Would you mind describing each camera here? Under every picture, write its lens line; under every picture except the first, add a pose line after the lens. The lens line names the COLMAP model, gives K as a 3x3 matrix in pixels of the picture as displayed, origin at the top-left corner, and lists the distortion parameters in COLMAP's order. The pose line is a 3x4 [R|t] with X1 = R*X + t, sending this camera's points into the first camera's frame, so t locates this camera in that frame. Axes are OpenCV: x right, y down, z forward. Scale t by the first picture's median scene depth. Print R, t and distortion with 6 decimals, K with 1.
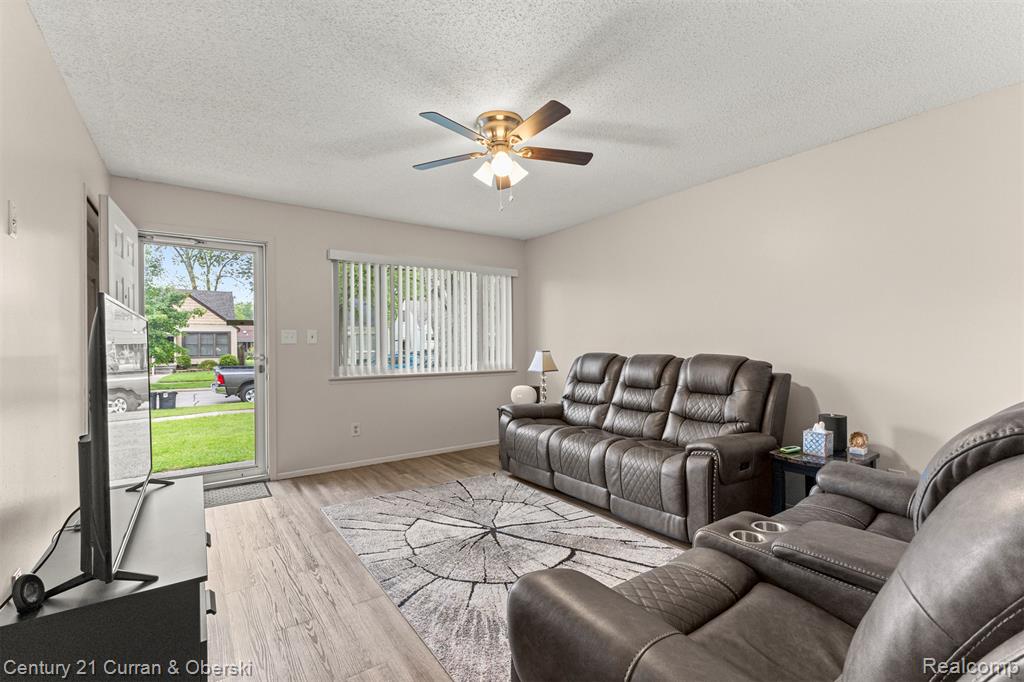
lens RADIAL K [[448.7, 0, 511.0], [0, 448.7, 342.7], [0, 0, 1]] dist [0.005111, 0.000107]
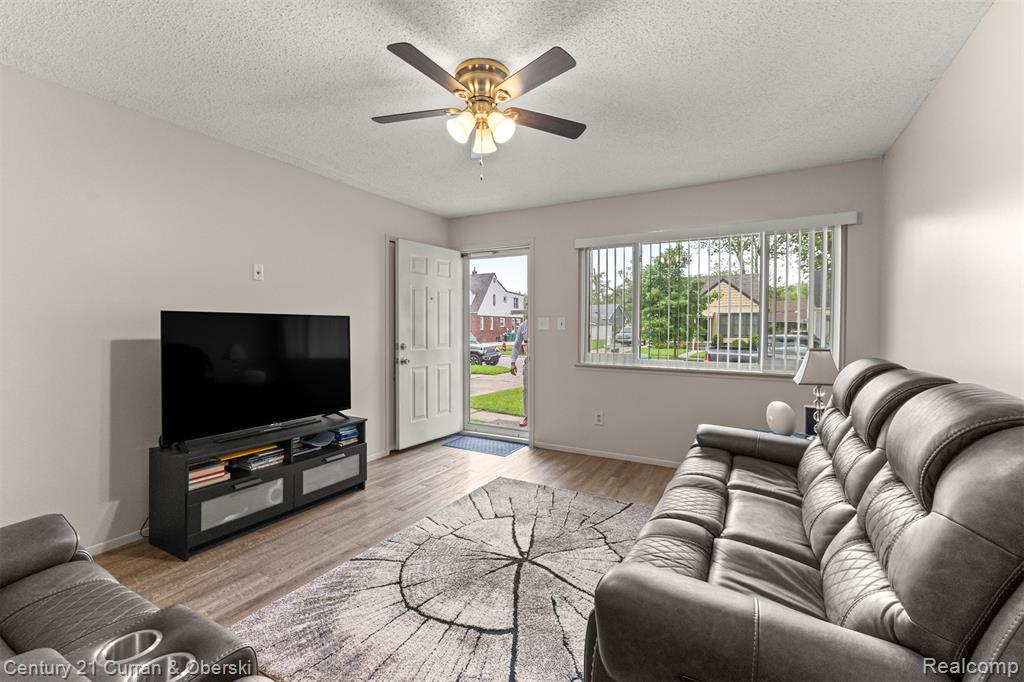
lens RADIAL K [[448.7, 0, 514.7], [0, 448.7, 336.6], [0, 0, 1]] dist [0.005111, 0.000107]
pose [[0.431990, 0.031579, -0.901325, 0.654200], [-0.004605, 0.999451, 0.032811, -0.024710], [0.901867, -0.010023, 0.431898, 0.593602]]
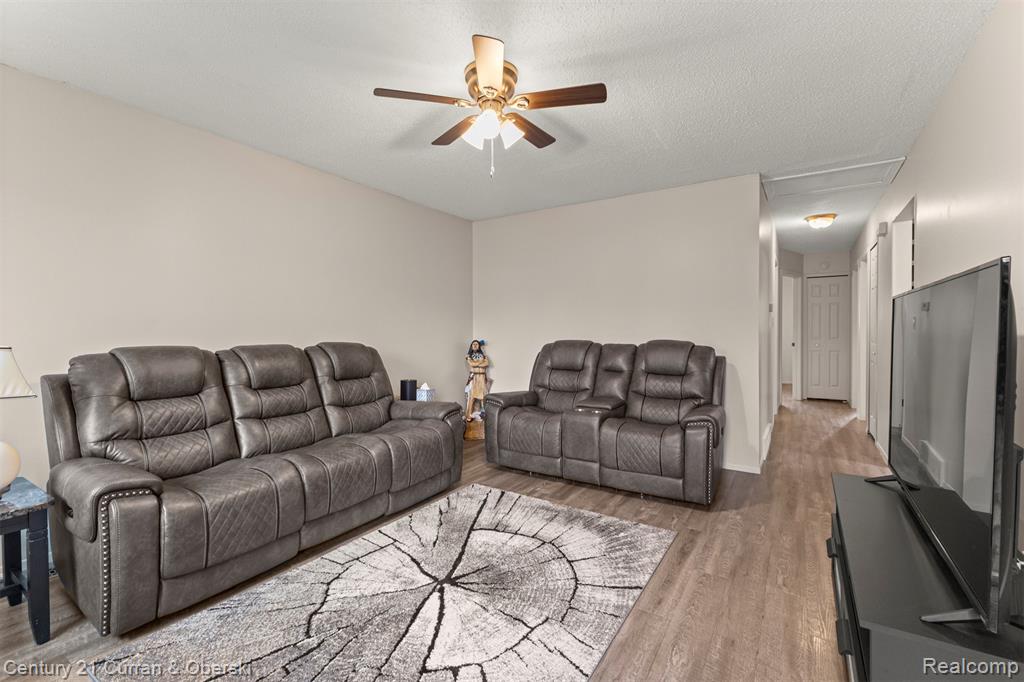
lens RADIAL K [[448.7, 0, 515.8], [0, 448.7, 338.0], [0, 0, 1]] dist [0.005111, 0.000107]
pose [[-0.377733, -0.008426, 0.925876, -0.720466], [0.000255, 0.999958, 0.009204, 0.009716], [-0.925914, 0.003713, -0.377715, 1.100829]]
